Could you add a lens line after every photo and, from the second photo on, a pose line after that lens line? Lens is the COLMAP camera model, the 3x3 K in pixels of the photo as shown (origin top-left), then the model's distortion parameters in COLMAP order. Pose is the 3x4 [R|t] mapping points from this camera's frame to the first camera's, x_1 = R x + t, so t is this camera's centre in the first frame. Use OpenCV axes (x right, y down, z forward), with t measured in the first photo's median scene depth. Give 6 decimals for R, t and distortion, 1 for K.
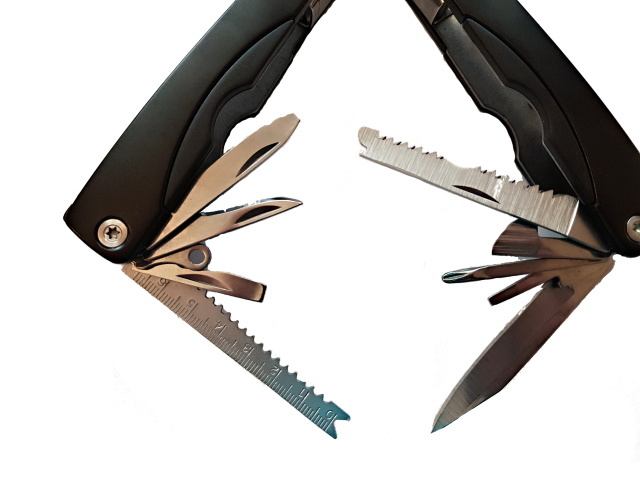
lens RADIAL K [[487.6, 0, 322.6], [0, 487.6, 241.3], [0, 0, 1]] dist [-0.009876, -0.011046]
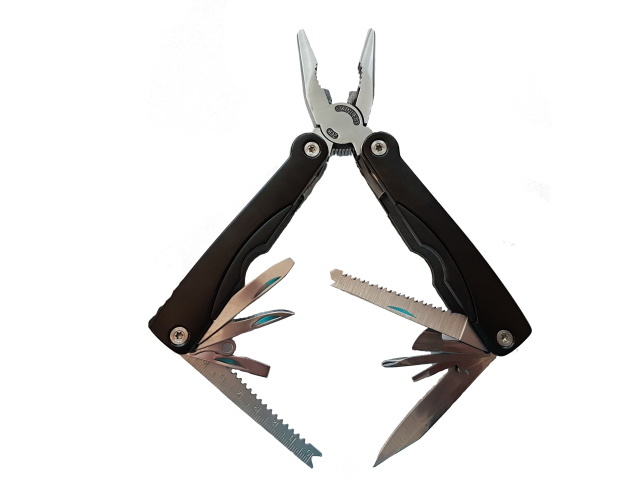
lens RADIAL K [[487.6, 0, 318.0], [0, 487.6, 235.2], [0, 0, 1]] dist [-0.009876, -0.011046]
pose [[0.999685, 0.023085, 0.009830, 0.013275], [-0.022121, 0.995795, -0.088900, -0.196470], [-0.011841, 0.088655, 0.995992, -0.608299]]
